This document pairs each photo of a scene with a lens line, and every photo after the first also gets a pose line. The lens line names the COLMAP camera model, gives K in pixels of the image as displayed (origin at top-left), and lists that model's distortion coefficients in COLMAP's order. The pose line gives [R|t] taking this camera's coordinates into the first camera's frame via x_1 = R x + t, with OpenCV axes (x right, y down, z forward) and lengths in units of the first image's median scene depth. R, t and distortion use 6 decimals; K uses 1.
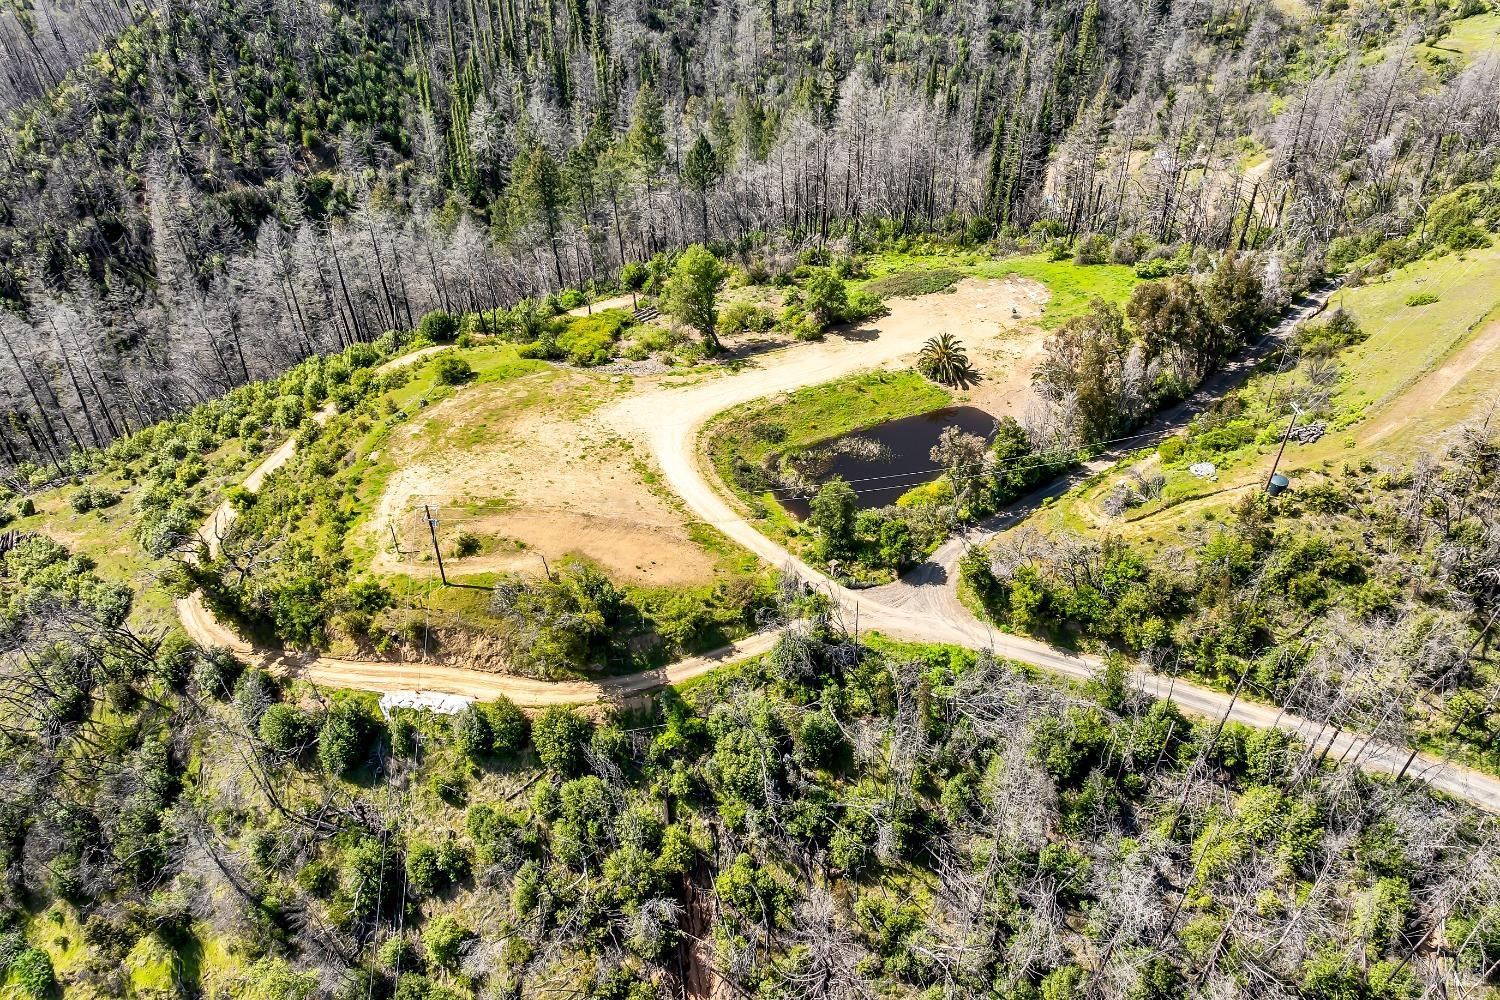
lens RADIAL K [[1086.7, 0, 750.0], [0, 1086.7, 500.0], [0, 0, 1]] dist [-0.037019, 0.004411]
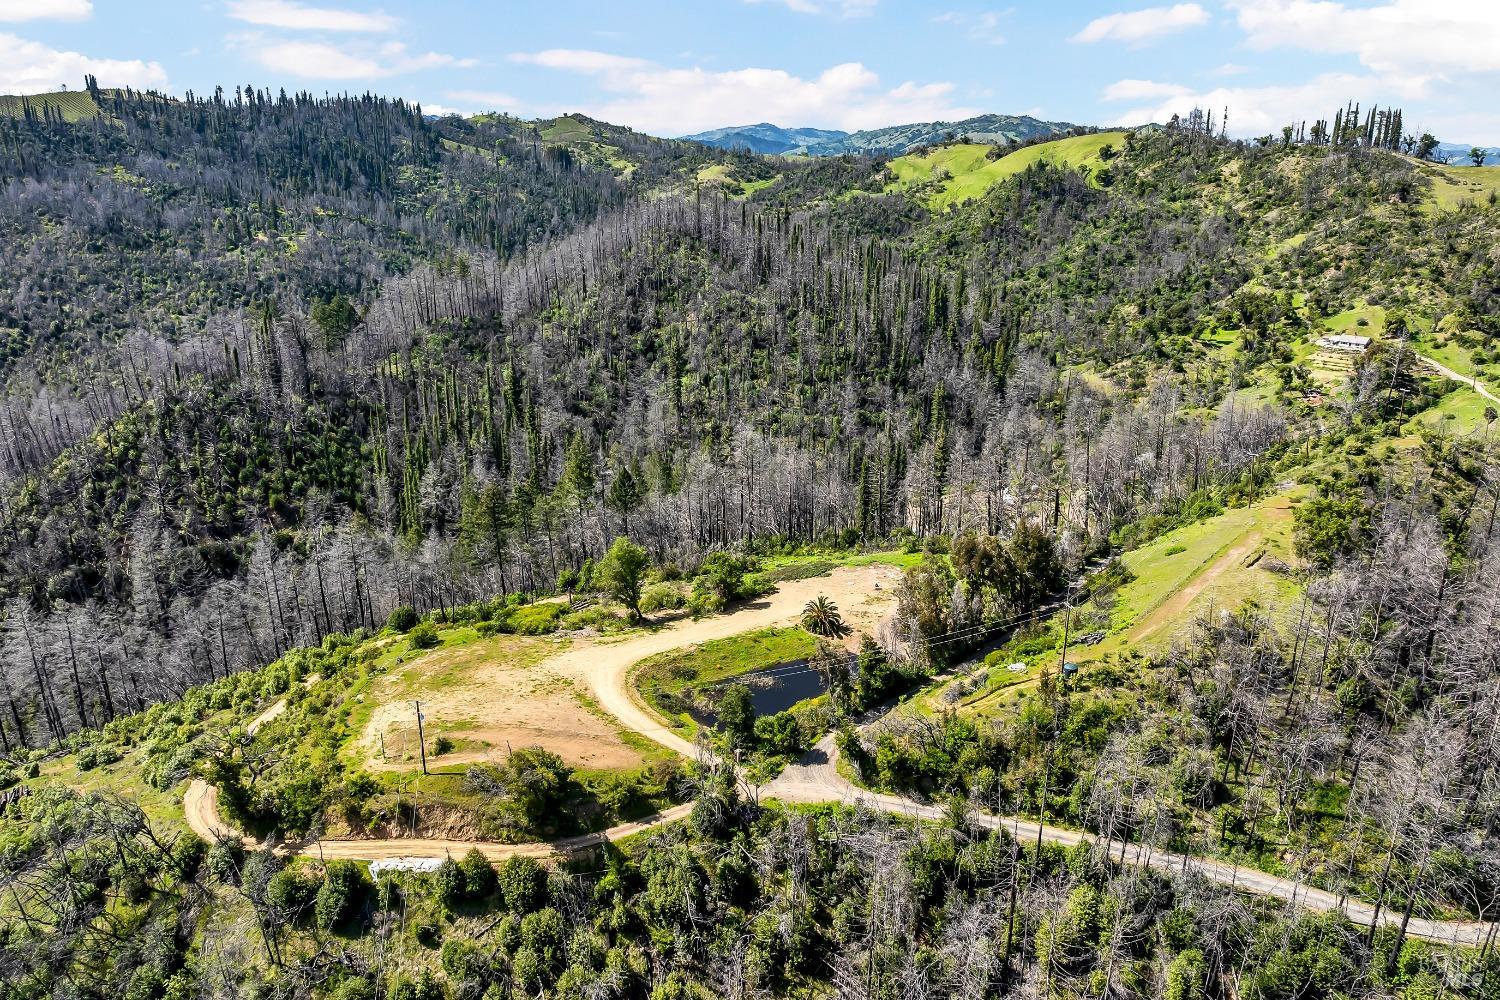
lens RADIAL K [[1086.7, 0, 750.0], [0, 1086.7, 500.0], [0, 0, 1]] dist [-0.037019, 0.004411]
pose [[0.996186, -0.025287, 0.083512, -0.006006], [0.052824, 0.936547, -0.346540, 0.197735], [-0.069450, 0.349630, 0.934310, -0.246073]]
